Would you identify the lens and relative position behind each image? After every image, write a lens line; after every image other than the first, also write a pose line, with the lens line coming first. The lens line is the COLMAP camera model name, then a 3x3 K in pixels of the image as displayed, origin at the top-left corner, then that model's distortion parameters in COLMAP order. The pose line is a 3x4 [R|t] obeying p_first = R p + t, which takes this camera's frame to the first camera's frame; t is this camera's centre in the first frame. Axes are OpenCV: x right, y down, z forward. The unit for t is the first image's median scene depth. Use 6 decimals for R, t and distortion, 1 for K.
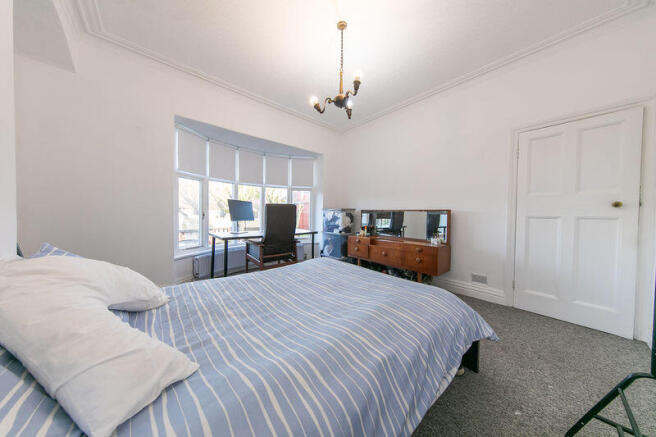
lens RADIAL K [[205.6, 0, 331.0], [0, 205.6, 217.7], [0, 0, 1]] dist [0.000788, 0.000020]
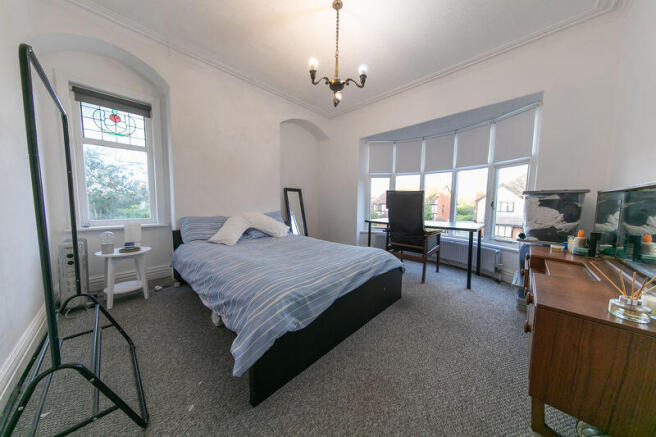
lens RADIAL K [[205.6, 0, 331.0], [0, 205.6, 217.7], [0, 0, 1]] dist [0.000788, 0.000020]
pose [[0.091027, 0.065868, -0.993668, 0.633709], [-0.019857, 0.997732, 0.064318, -0.003638], [0.995650, 0.013876, 0.092128, 0.544945]]
